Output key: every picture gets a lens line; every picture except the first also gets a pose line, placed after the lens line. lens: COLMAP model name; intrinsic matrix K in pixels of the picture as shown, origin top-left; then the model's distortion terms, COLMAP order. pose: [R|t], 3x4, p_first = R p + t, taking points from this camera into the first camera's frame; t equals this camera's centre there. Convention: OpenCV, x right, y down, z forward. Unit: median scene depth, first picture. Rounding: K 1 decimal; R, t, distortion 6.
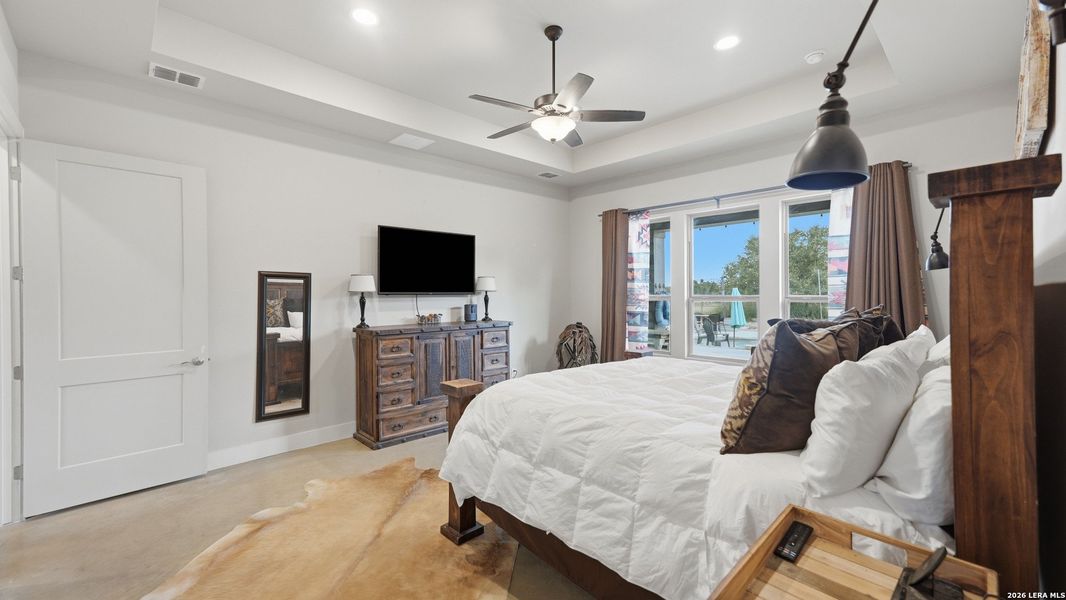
lens RADIAL K [[433.6, 0, 536.0], [0, 433.6, 296.6], [0, 0, 1]] dist [0.001058, 0.000382]
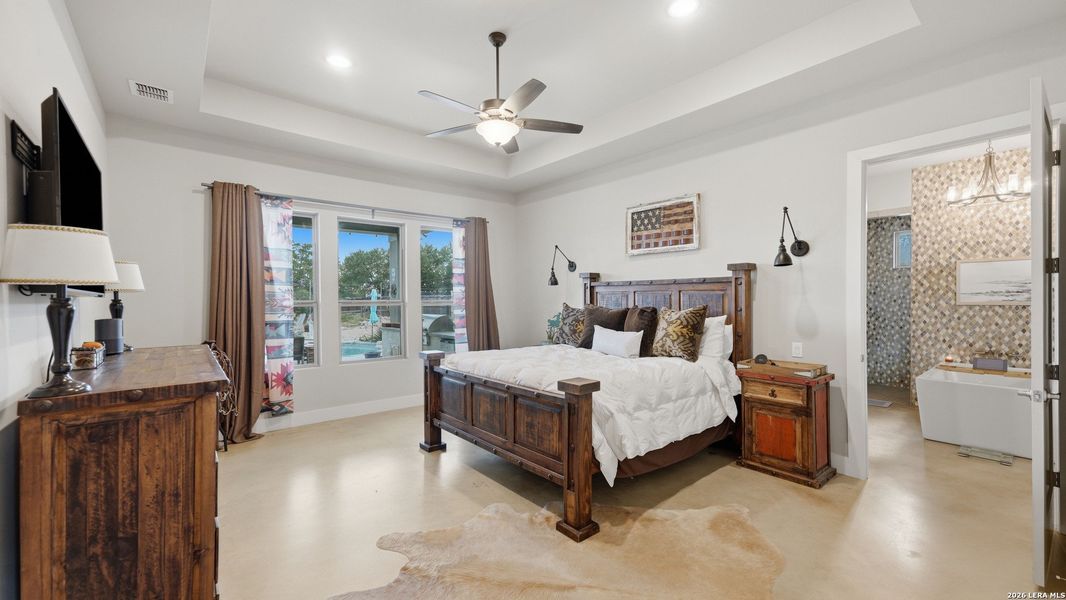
lens RADIAL K [[433.6, 0, 536.0], [0, 433.6, 296.6], [0, 0, 1]] dist [0.001058, 0.000382]
pose [[0.071391, 0.010803, 0.997390, -0.544021], [0.016503, 0.999792, -0.012010, 0.006819], [-0.997312, 0.017318, 0.071198, 0.468138]]
